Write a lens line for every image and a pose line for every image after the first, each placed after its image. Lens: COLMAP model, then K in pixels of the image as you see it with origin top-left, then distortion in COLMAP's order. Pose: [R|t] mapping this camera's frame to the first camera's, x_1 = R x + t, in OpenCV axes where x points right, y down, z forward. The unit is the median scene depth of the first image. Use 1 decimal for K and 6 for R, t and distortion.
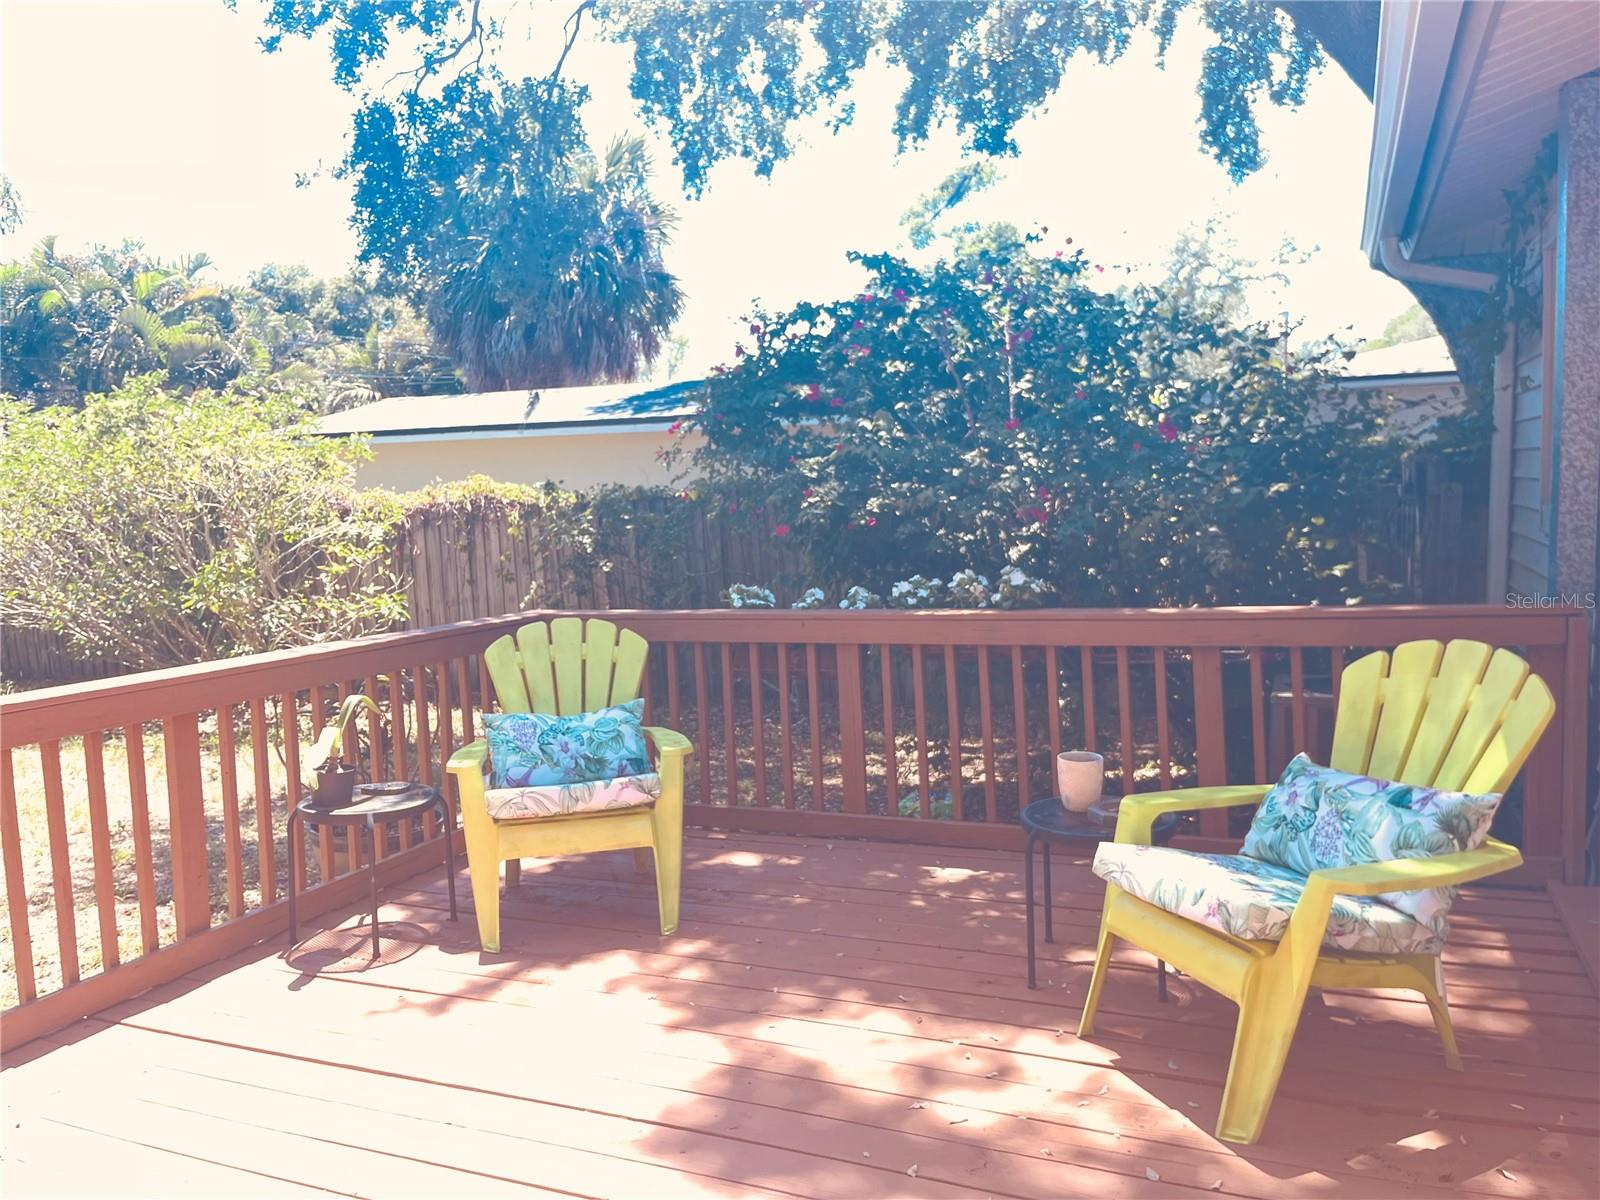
lens RADIAL K [[1223.5, 0, 800.5], [0, 1223.5, 603.6], [0, 0, 1]] dist [0.076270, -0.117936]
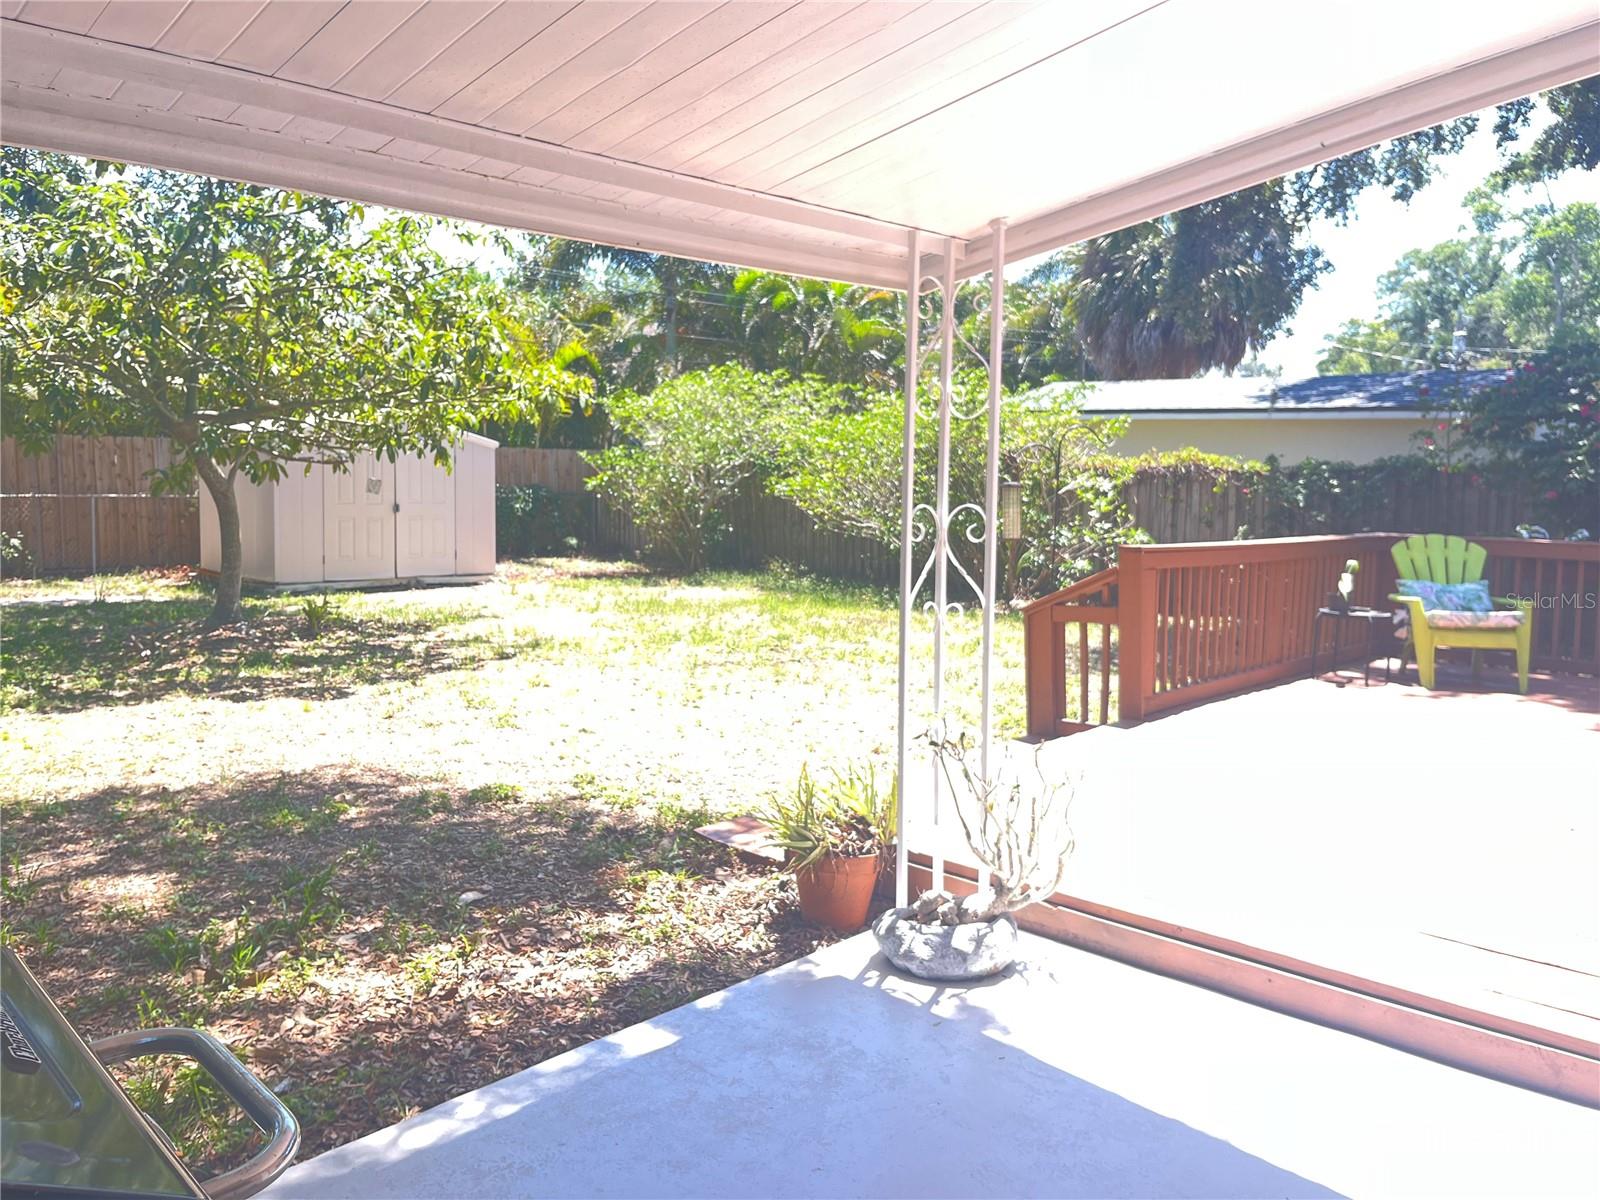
lens RADIAL K [[1223.5, 0, 800.5], [0, 1223.5, 603.6], [0, 0, 1]] dist [0.076270, -0.117936]
pose [[0.935330, 0.089497, -0.342269, -0.209227], [-0.080874, 0.995945, 0.039414, 0.056523], [0.344408, -0.009185, 0.938775, -0.505397]]
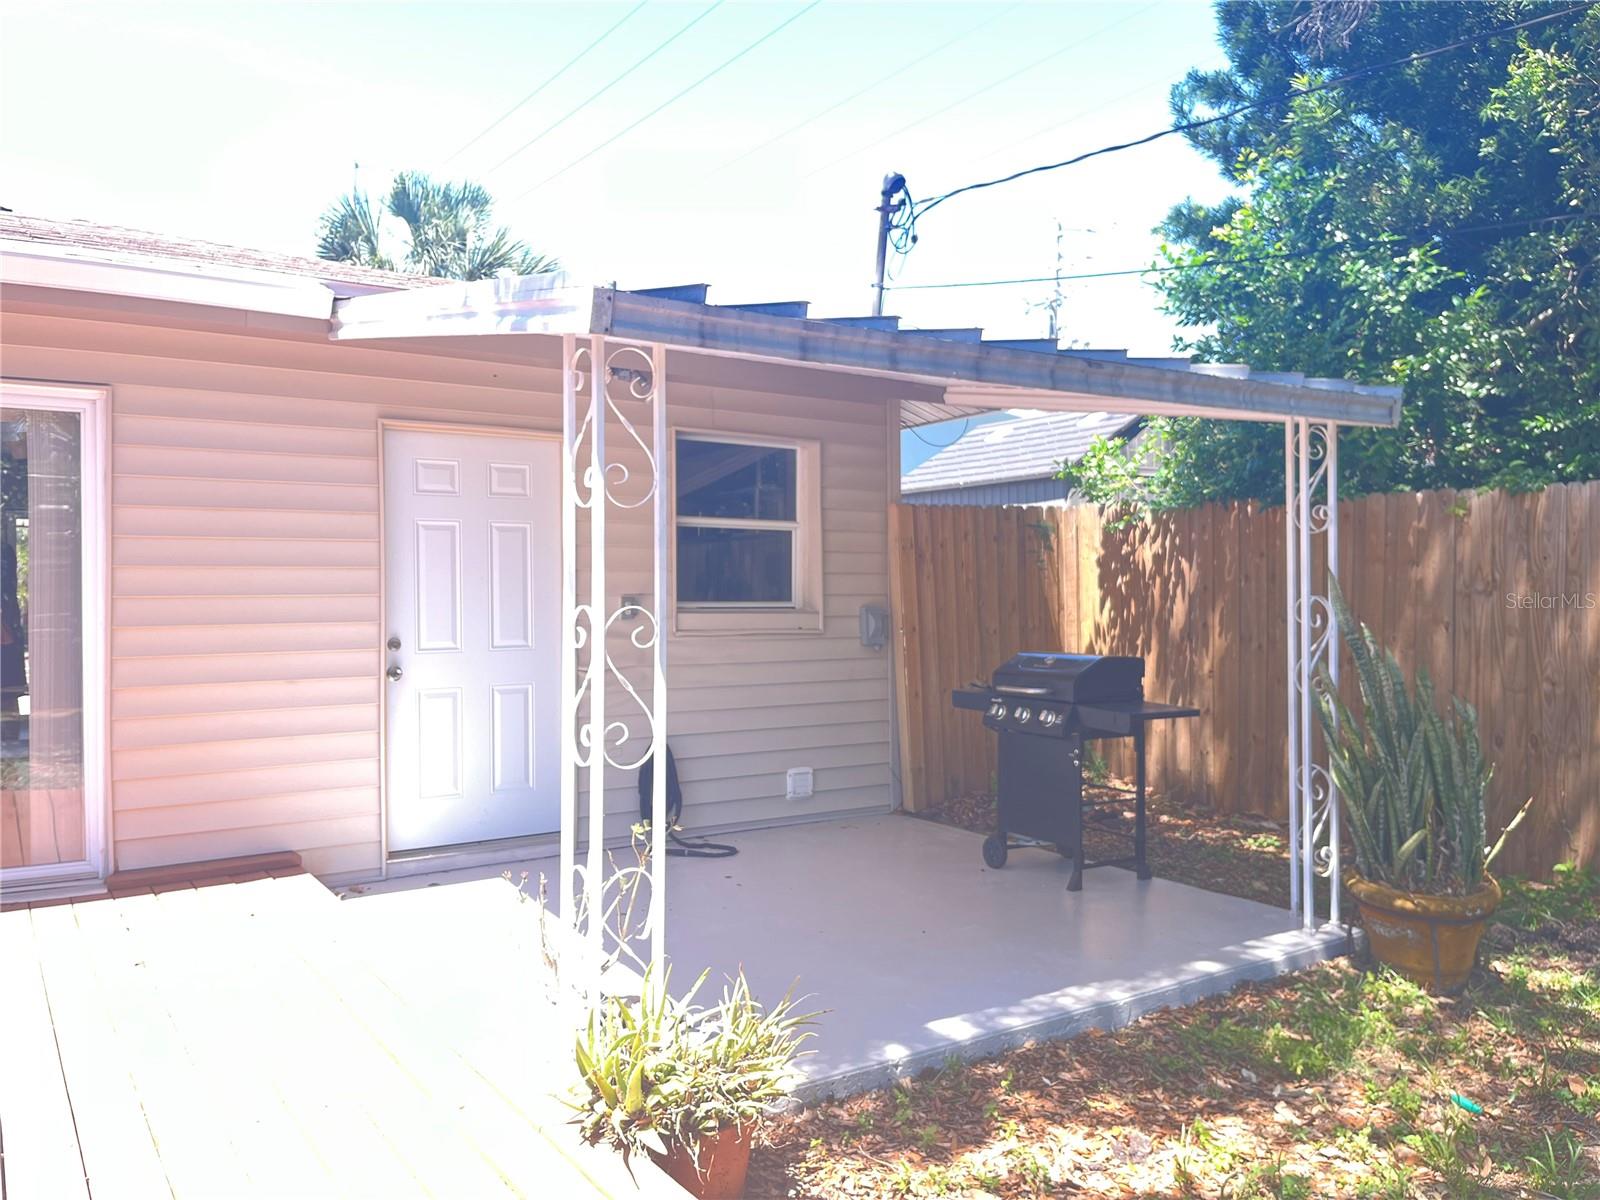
lens RADIAL K [[1223.5, 0, 800.5], [0, 1223.5, 603.6], [0, 0, 1]] dist [0.076270, -0.117936]
pose [[-0.849254, 0.045188, 0.526048, -0.528500], [0.093547, 0.993446, 0.065684, 0.020462], [-0.519632, 0.104993, -0.847915, 0.146088]]
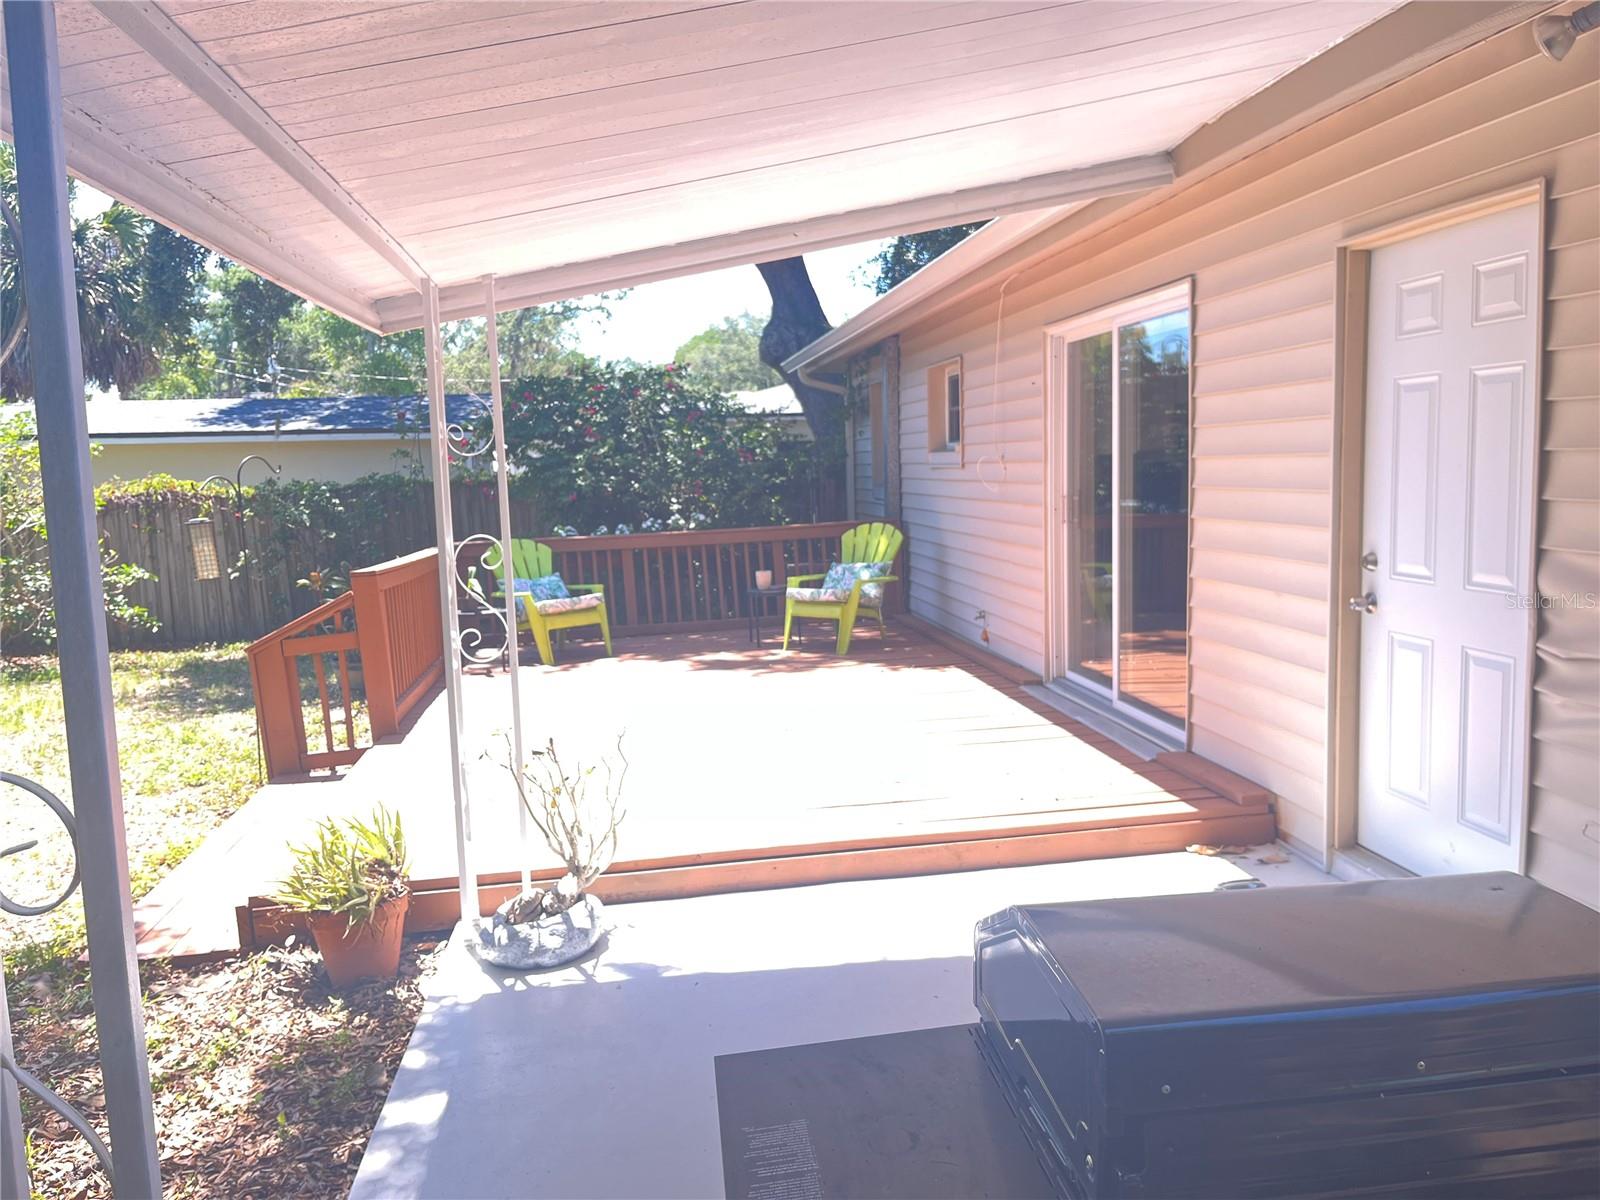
lens RADIAL K [[1223.5, 0, 800.5], [0, 1223.5, 603.6], [0, 0, 1]] dist [0.076270, -0.117936]
pose [[0.853393, -0.053688, 0.518495, -0.426561], [0.055111, 0.998400, 0.012673, 0.060451], [-0.518346, 0.017759, 0.854987, -0.537324]]
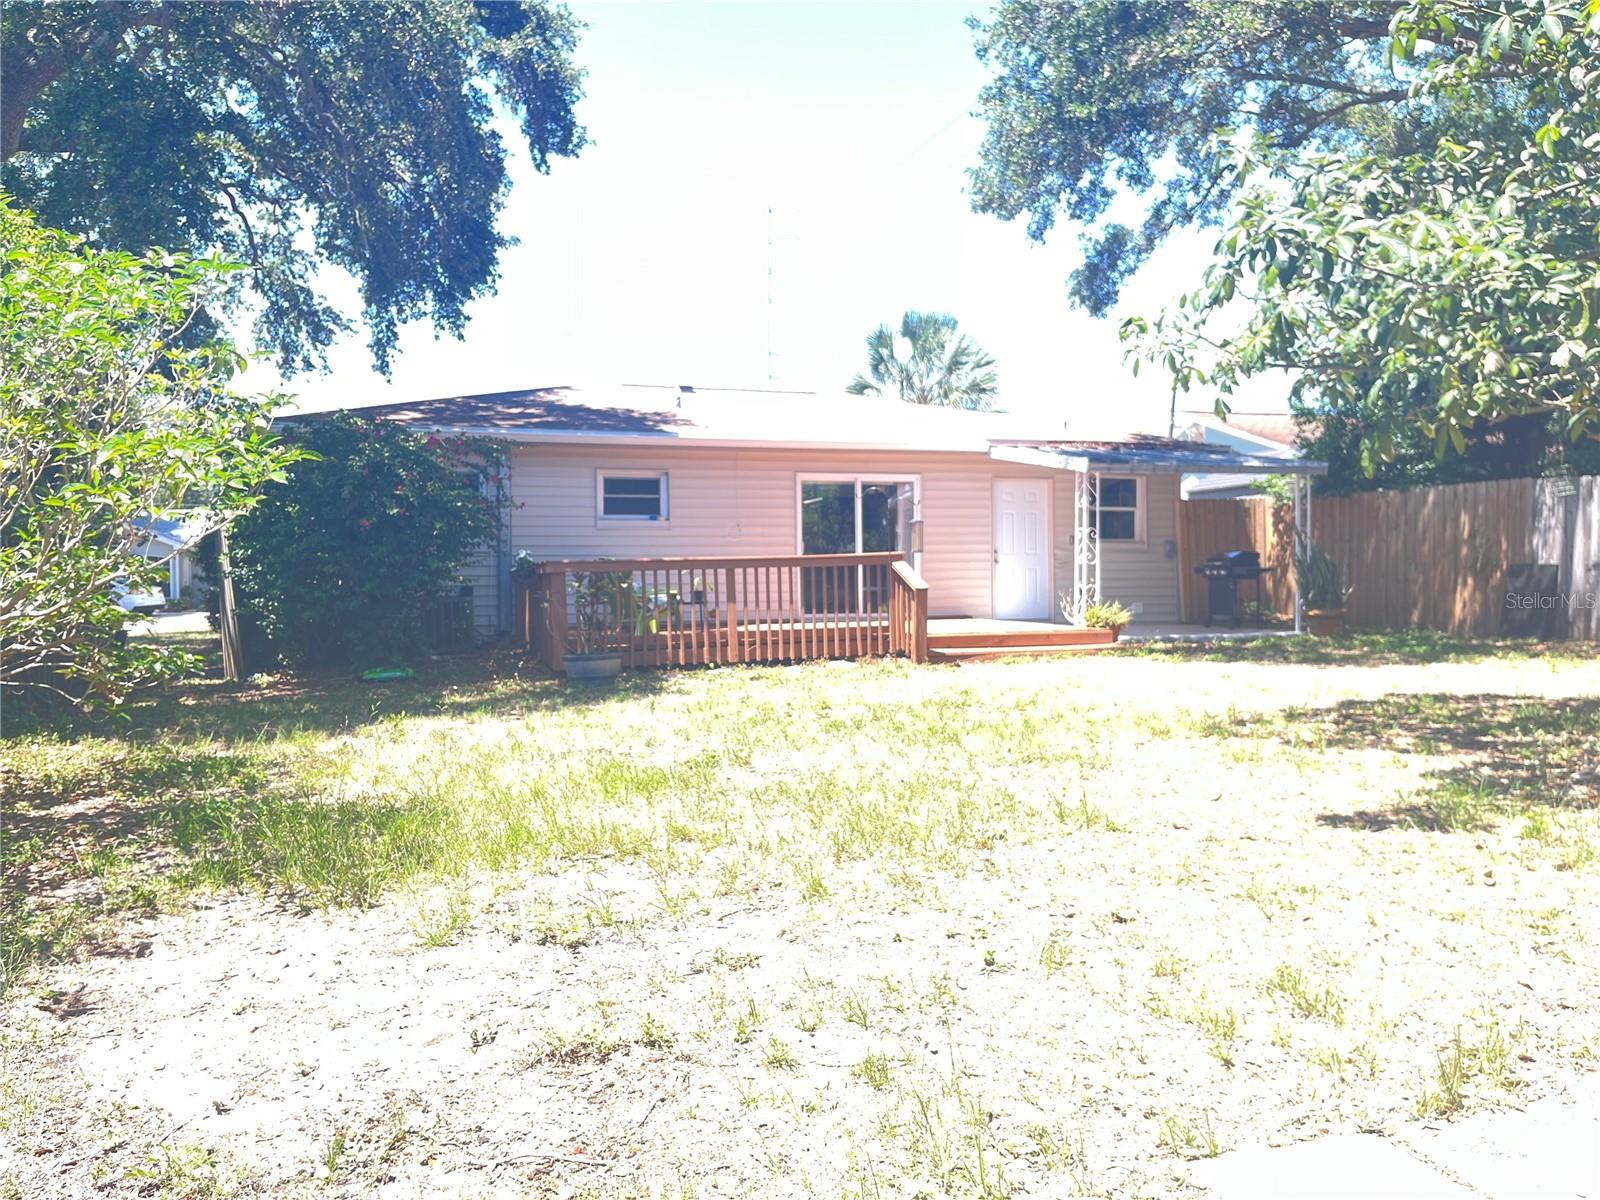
lens RADIAL K [[1223.5, 0, 800.5], [0, 1223.5, 603.6], [0, 0, 1]] dist [0.076270, -0.117936]
pose [[-0.657920, 0.044852, 0.751751, -1.243975], [0.113695, 0.992699, 0.040276, 0.031419], [-0.744456, 0.111969, -0.658216, 1.203203]]
